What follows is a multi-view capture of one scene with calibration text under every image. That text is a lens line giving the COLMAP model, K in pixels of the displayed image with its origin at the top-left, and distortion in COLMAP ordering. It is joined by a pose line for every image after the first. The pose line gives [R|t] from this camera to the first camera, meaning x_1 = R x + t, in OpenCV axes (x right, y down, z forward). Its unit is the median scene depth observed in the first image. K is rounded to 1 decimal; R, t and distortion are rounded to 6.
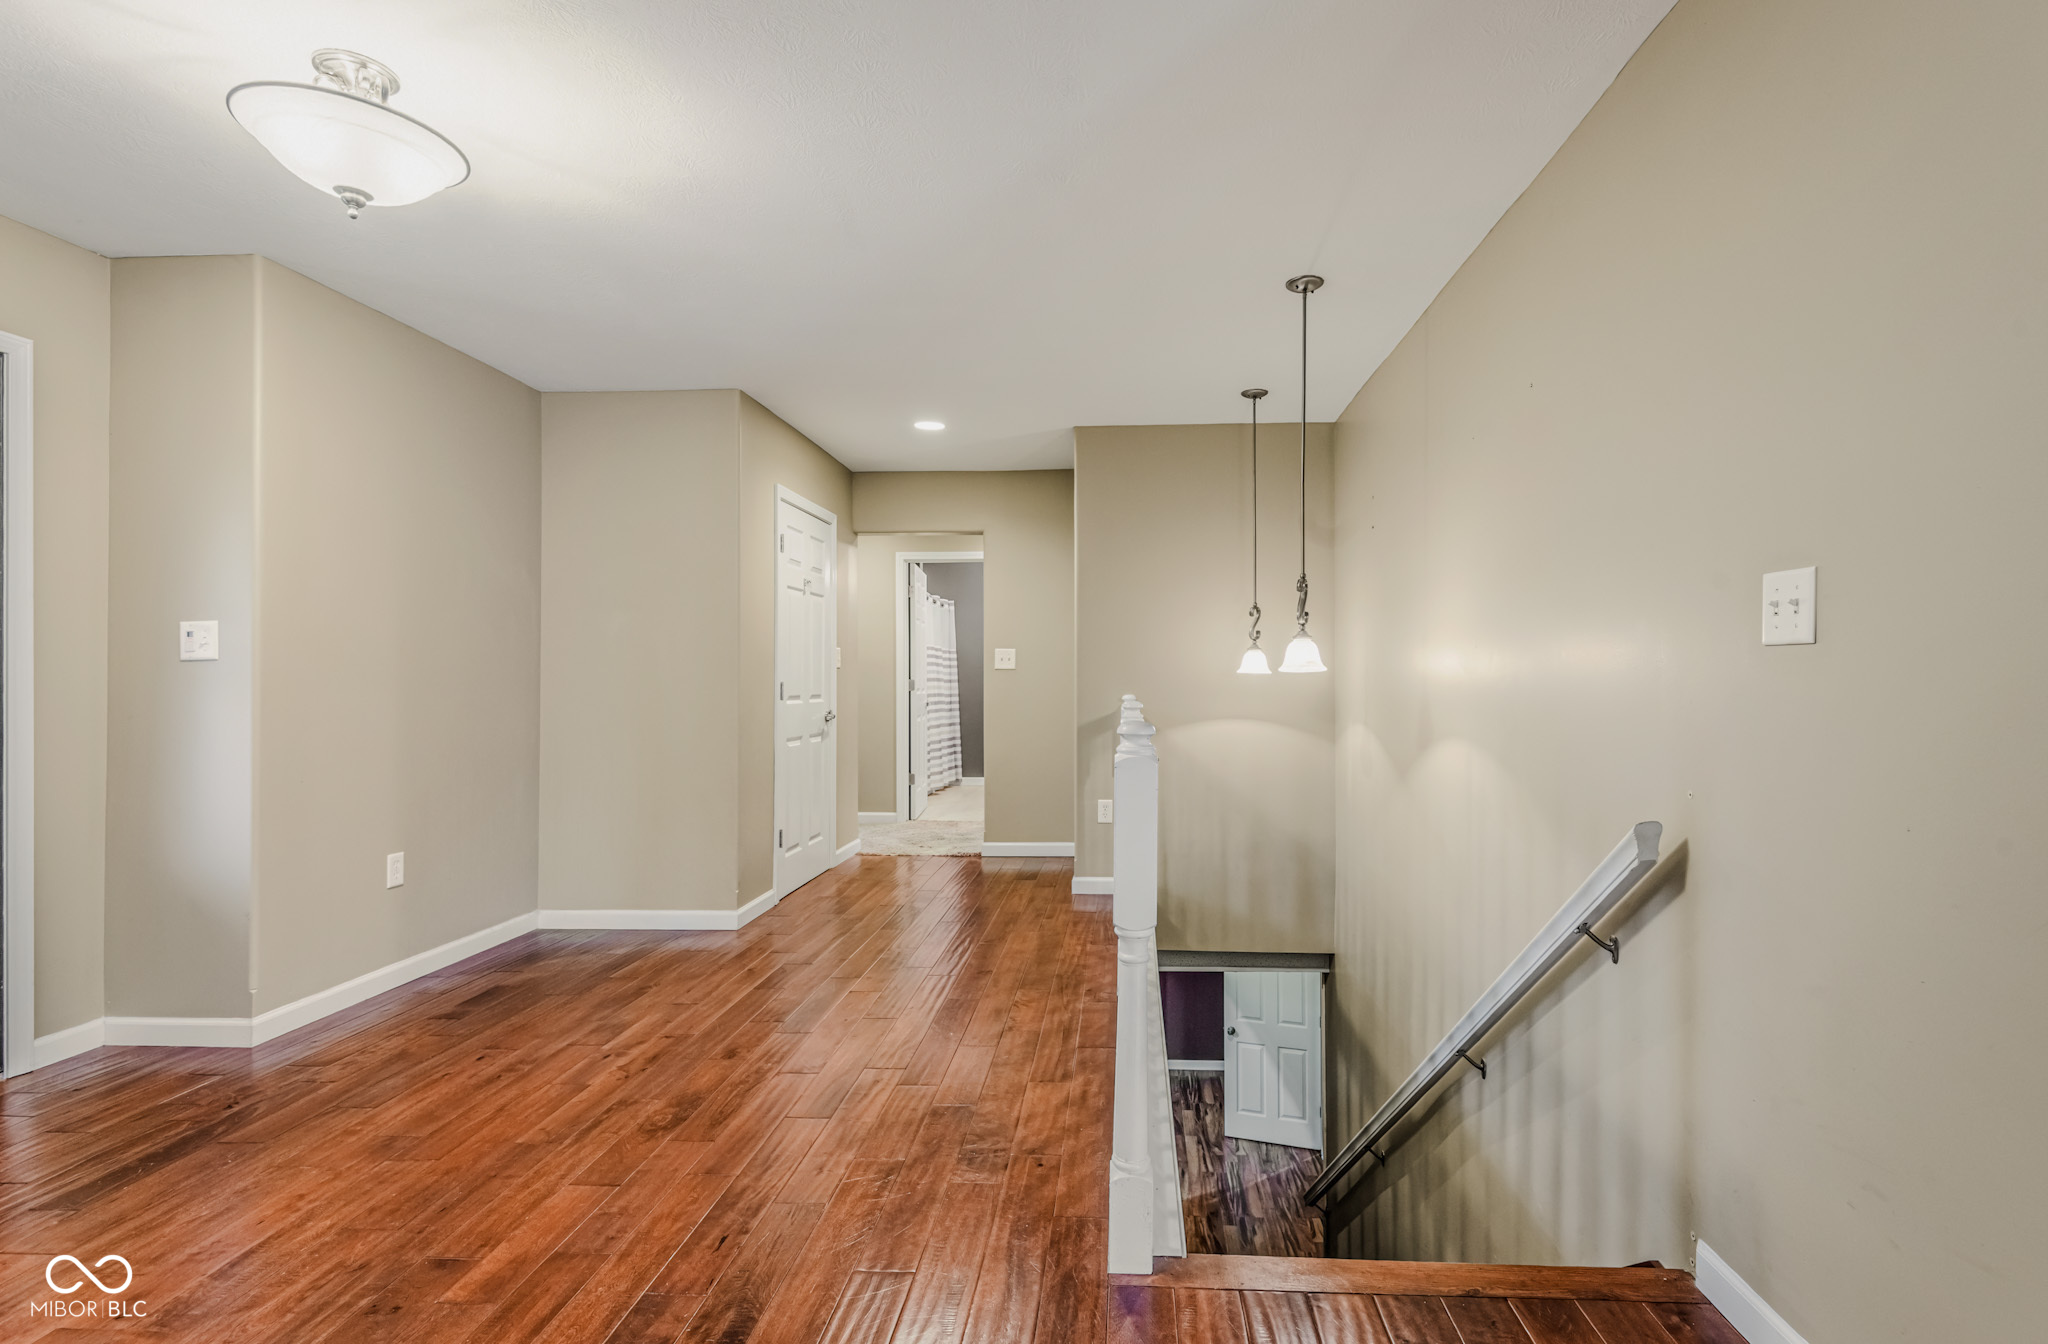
lens RADIAL K [[946.8, 0, 1094.2], [0, 946.8, 672.4], [0, 0, 1]] dist [0.004084, -0.001108]
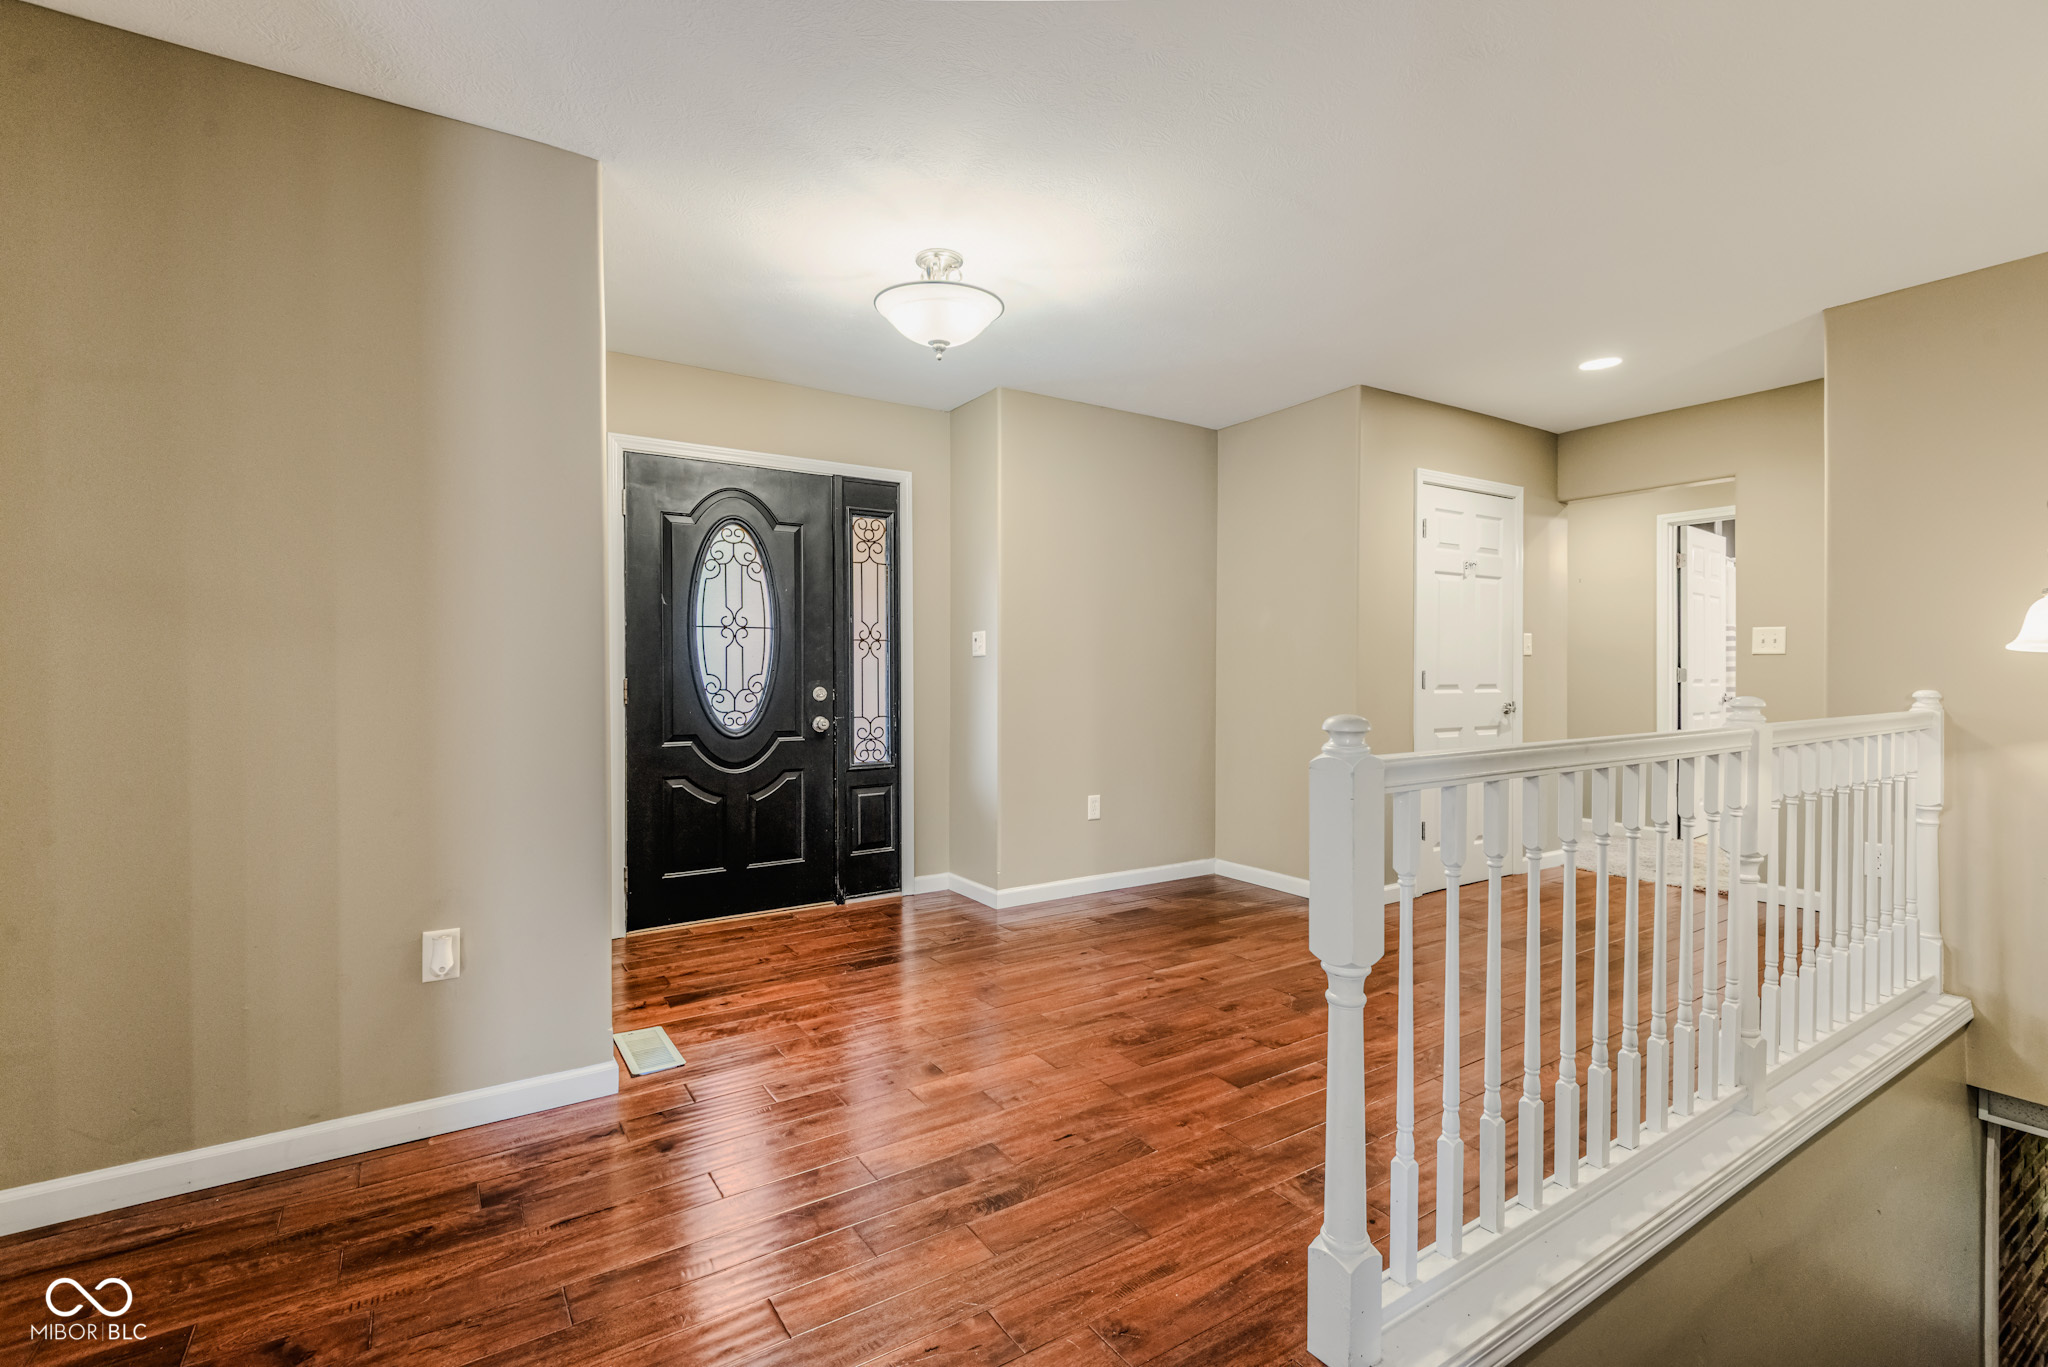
lens RADIAL K [[918.2, 0, 1035.2], [0, 918.2, 675.2], [0, 0, 1]] dist [0.016133, -0.000605]
pose [[0.580916, 0.005372, -0.813945, 0.346073], [0.007549, 0.999900, 0.011987, 0.001012], [0.813928, -0.013108, 0.580818, 0.194047]]
